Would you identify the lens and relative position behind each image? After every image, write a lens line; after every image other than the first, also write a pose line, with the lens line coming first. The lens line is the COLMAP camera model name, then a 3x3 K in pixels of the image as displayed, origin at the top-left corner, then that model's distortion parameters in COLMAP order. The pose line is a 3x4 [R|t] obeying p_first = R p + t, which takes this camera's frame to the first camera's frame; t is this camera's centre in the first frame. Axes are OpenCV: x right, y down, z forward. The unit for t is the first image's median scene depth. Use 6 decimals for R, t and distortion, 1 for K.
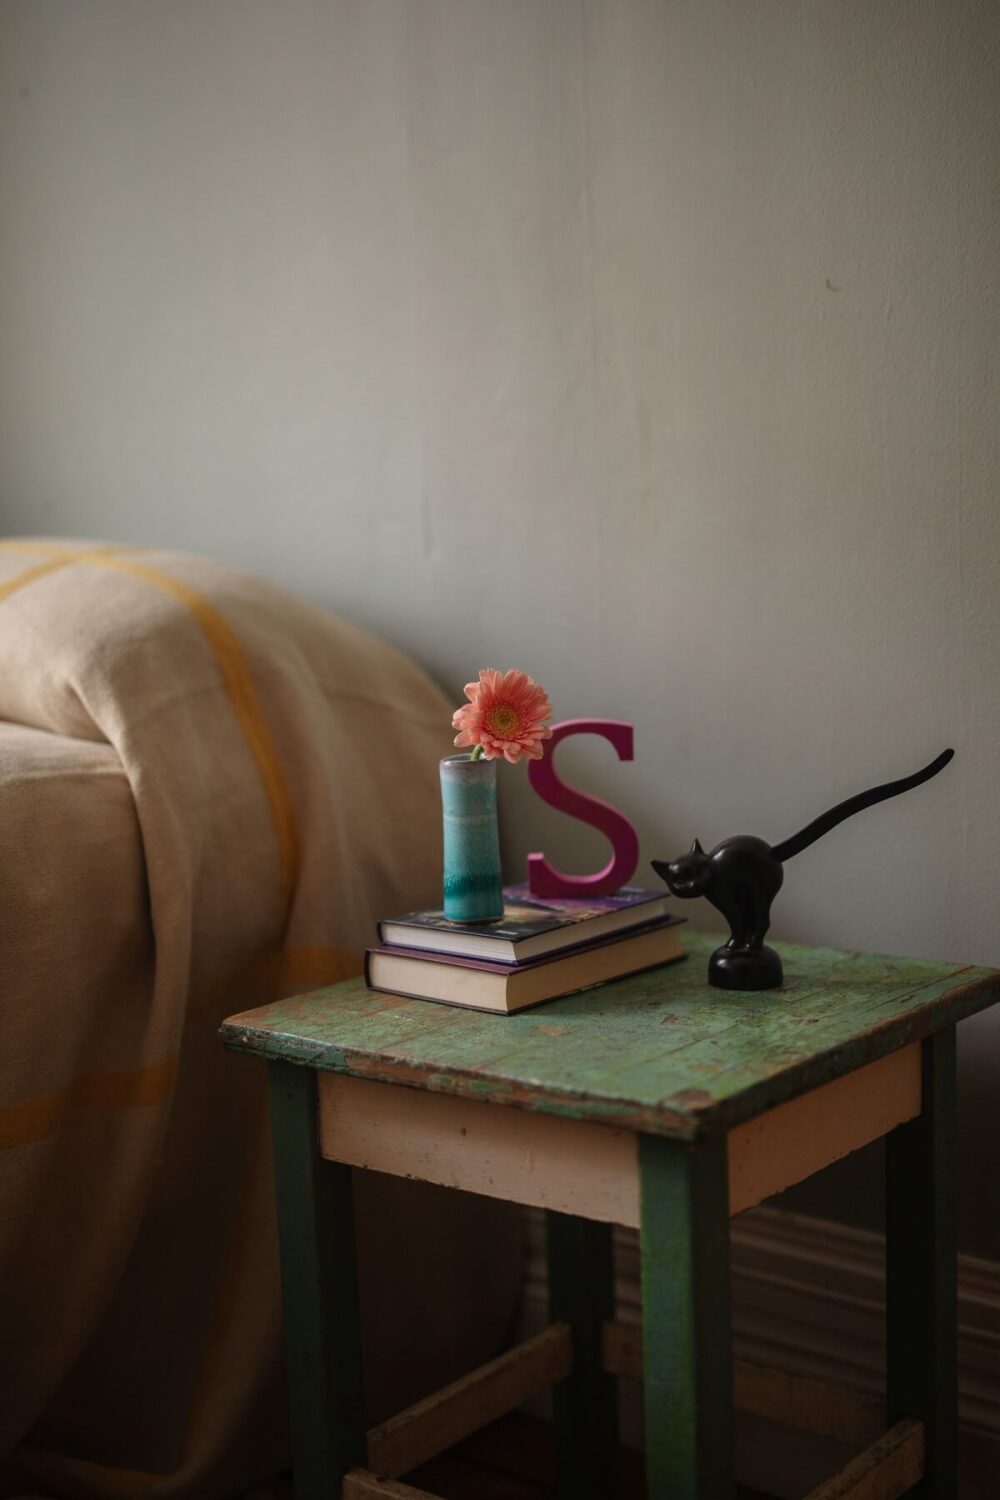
lens RADIAL K [[2468.2, 0, 500.0], [0, 2468.2, 750.0], [0, 0, 1]] dist [0.021627, 0.089975]
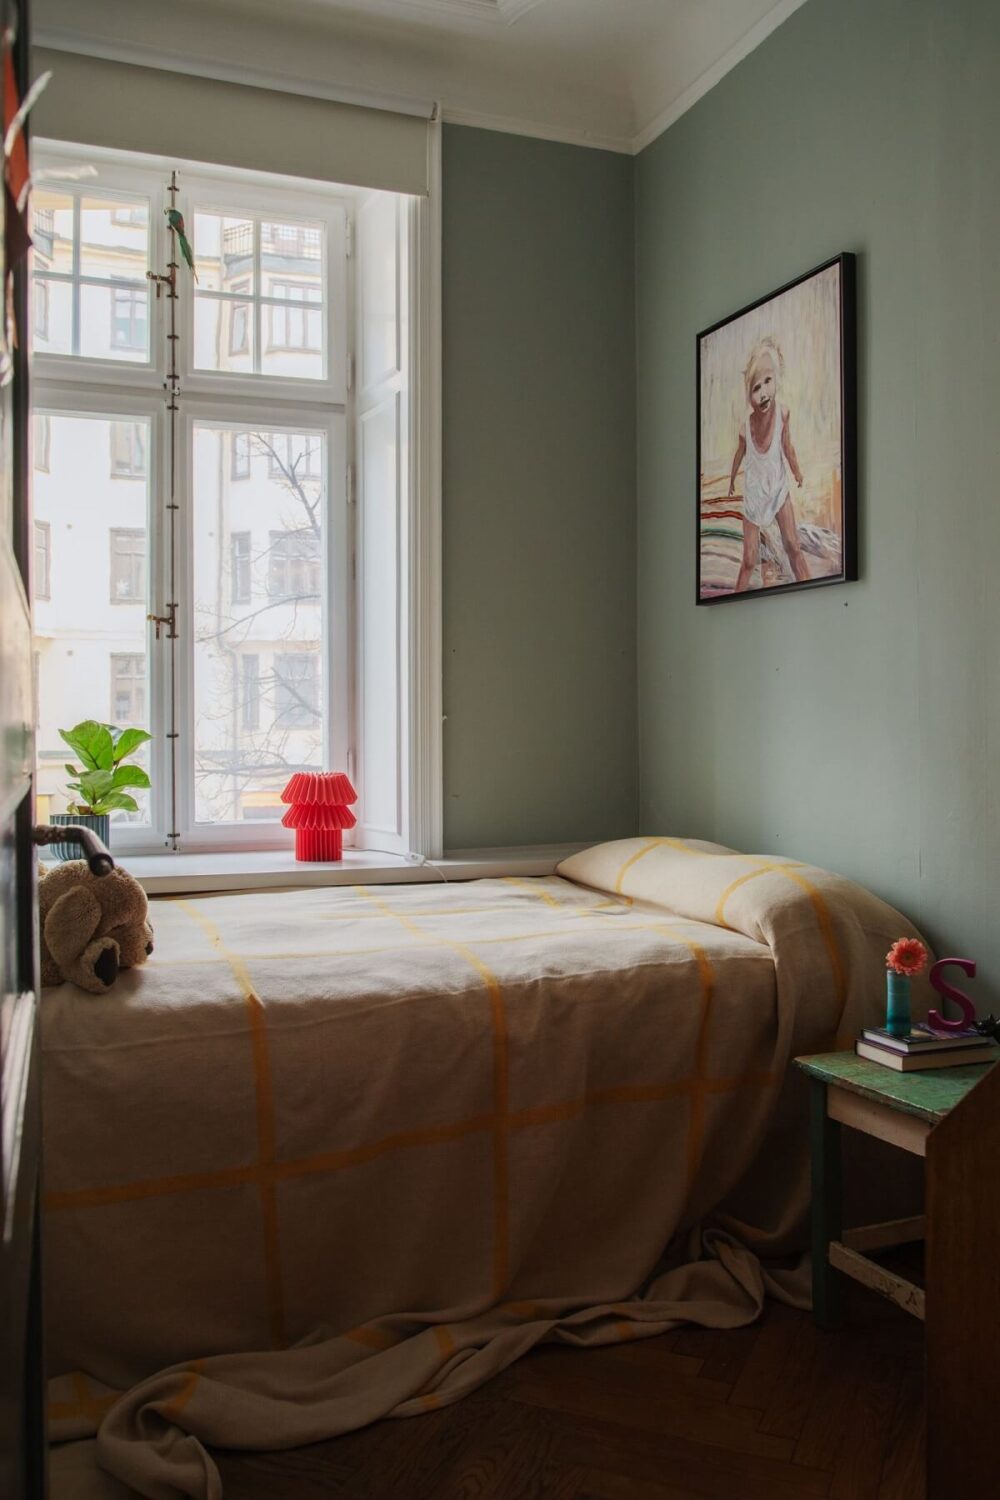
lens RADIAL K [[988.3, 0, 500.0], [0, 988.3, 750.0], [0, 0, 1]] dist [0.001749, -0.000736]
pose [[0.897805, 0.016565, -0.440081, 0.066251], [-0.095660, 0.982769, -0.158162, -0.020282], [0.429878, 0.184096, 0.883919, -0.159375]]
